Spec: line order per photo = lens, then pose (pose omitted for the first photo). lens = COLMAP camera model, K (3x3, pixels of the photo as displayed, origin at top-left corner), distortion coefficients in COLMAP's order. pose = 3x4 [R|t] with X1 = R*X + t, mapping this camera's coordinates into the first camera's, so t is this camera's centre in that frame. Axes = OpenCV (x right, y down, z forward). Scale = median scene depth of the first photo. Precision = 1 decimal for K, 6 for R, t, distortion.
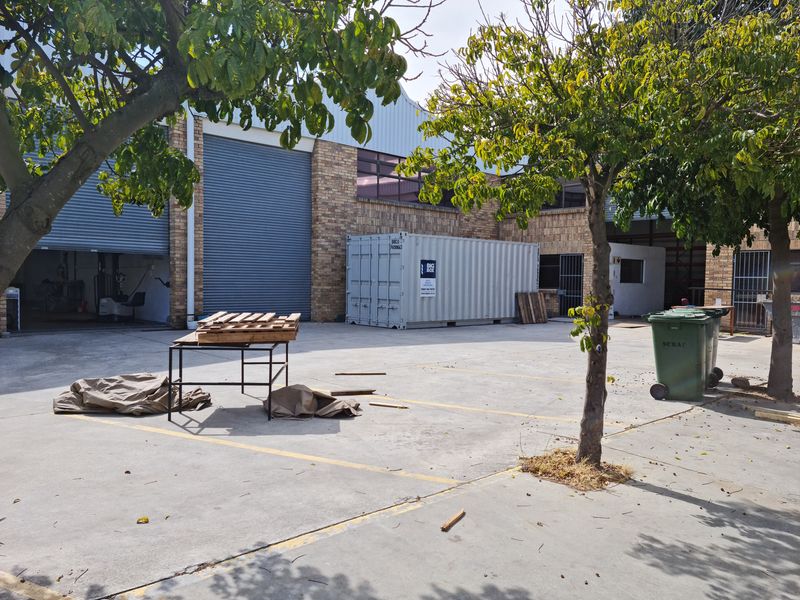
lens RADIAL K [[638.1, 0, 399.5], [0, 638.1, 298.7], [0, 0, 1]] dist [0.102560, -0.001926]
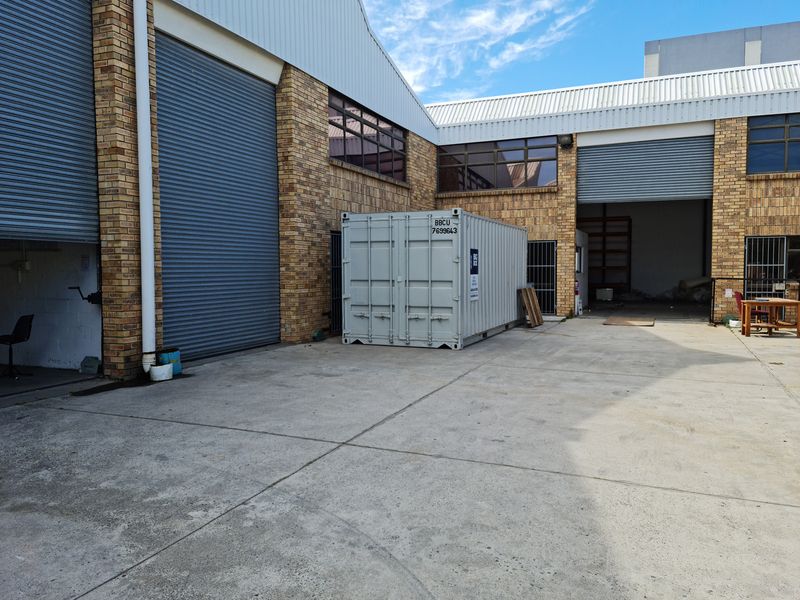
lens RADIAL K [[638.1, 0, 388.1], [0, 638.1, 289.2], [0, 0, 1]] dist [0.102560, -0.001926]
pose [[0.909817, -0.033383, 0.413664, -0.312929], [0.031697, 0.999438, 0.010940, -0.024242], [-0.413797, 0.003159, 0.910364, 0.358124]]
